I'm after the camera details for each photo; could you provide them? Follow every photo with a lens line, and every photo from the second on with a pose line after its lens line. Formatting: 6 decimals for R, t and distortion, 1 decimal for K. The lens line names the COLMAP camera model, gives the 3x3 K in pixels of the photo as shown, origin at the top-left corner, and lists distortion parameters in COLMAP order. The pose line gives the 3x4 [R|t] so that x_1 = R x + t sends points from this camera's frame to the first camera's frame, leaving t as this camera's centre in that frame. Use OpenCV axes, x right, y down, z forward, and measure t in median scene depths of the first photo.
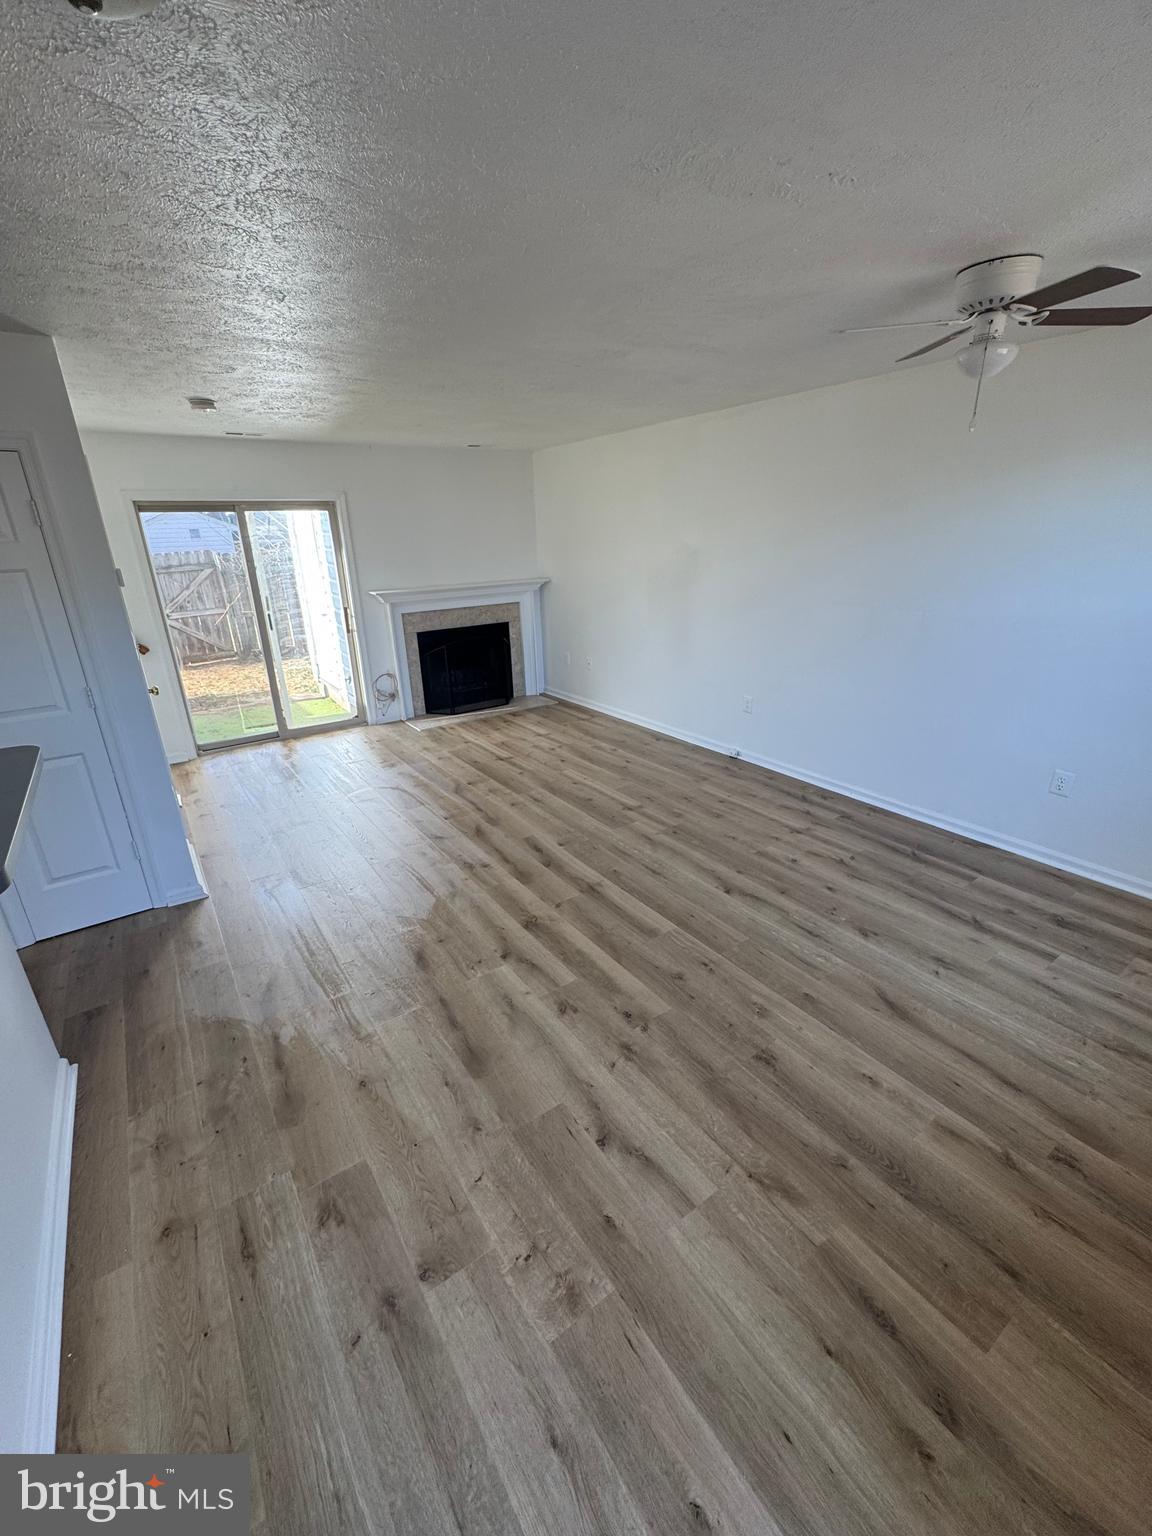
lens RADIAL K [[613.2, 0, 579.8], [0, 613.2, 771.7], [0, 0, 1]] dist [-0.003047, 0.000058]
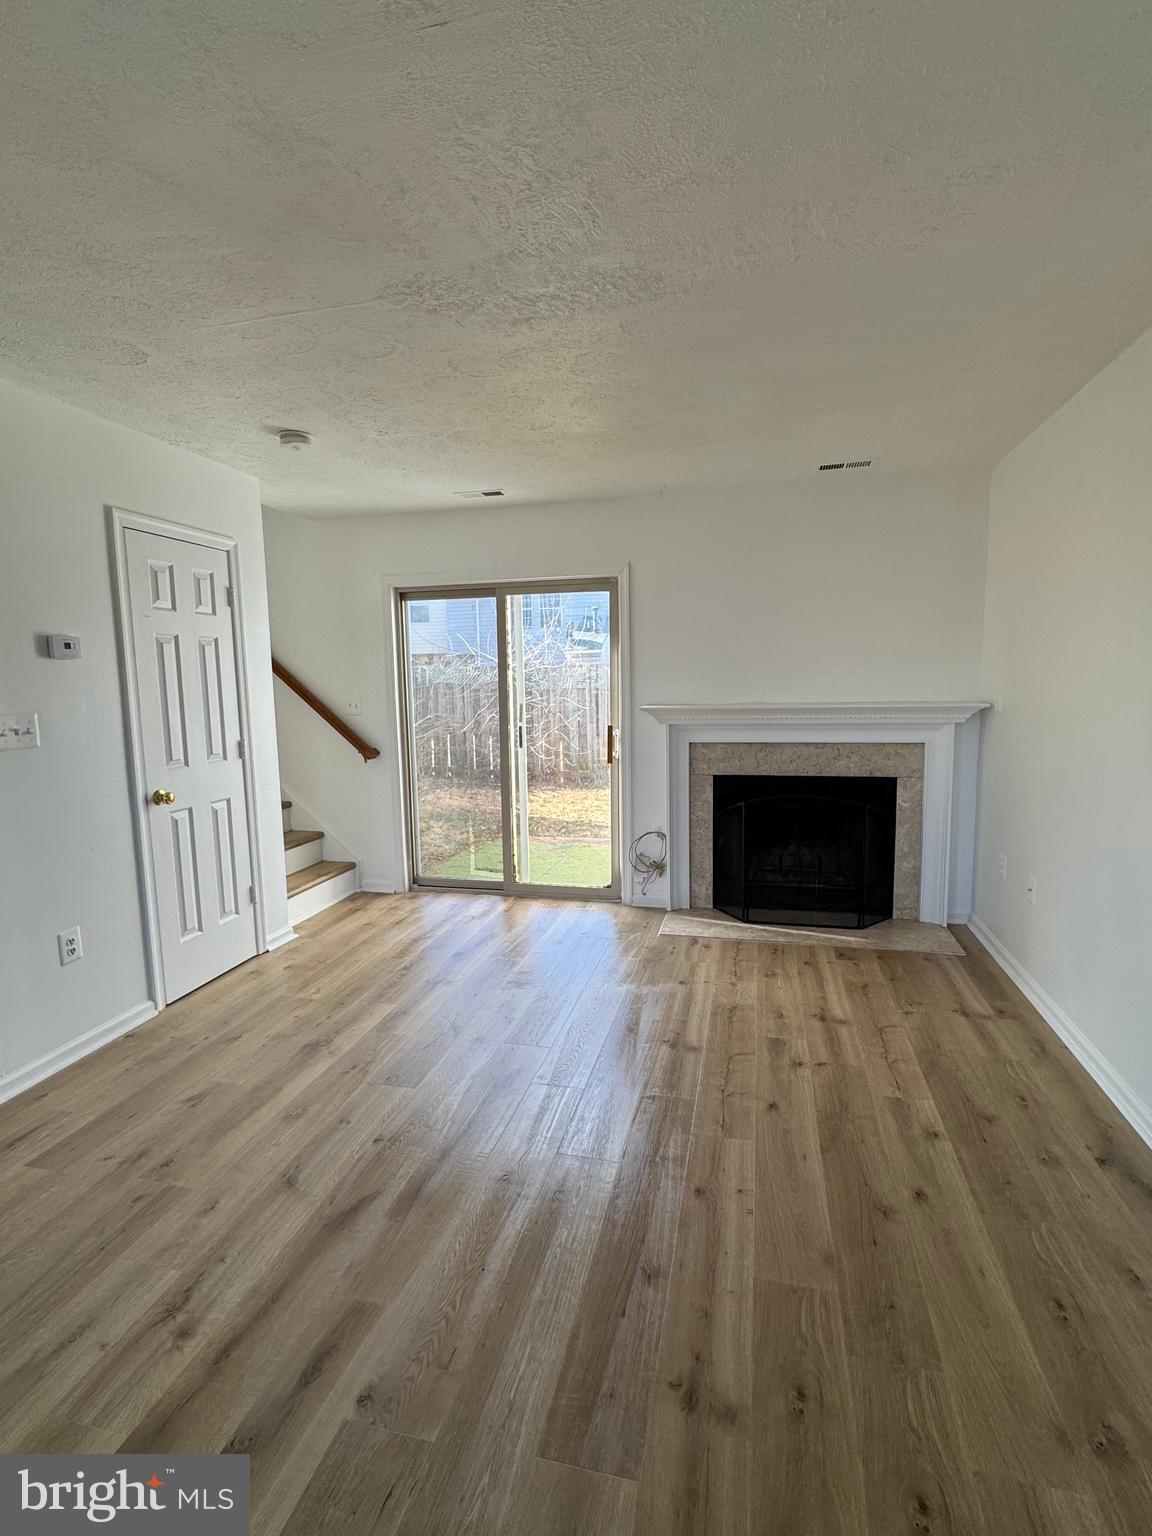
lens RADIAL K [[731.7, 0, 579.5], [0, 731.7, 773.1], [0, 0, 1]] dist [-0.001432, -0.000058]
pose [[0.664606, 0.113871, -0.738466, 0.190408], [-0.271515, 0.957564, -0.096703, -0.127873], [0.696116, 0.264774, 0.667320, 0.440514]]
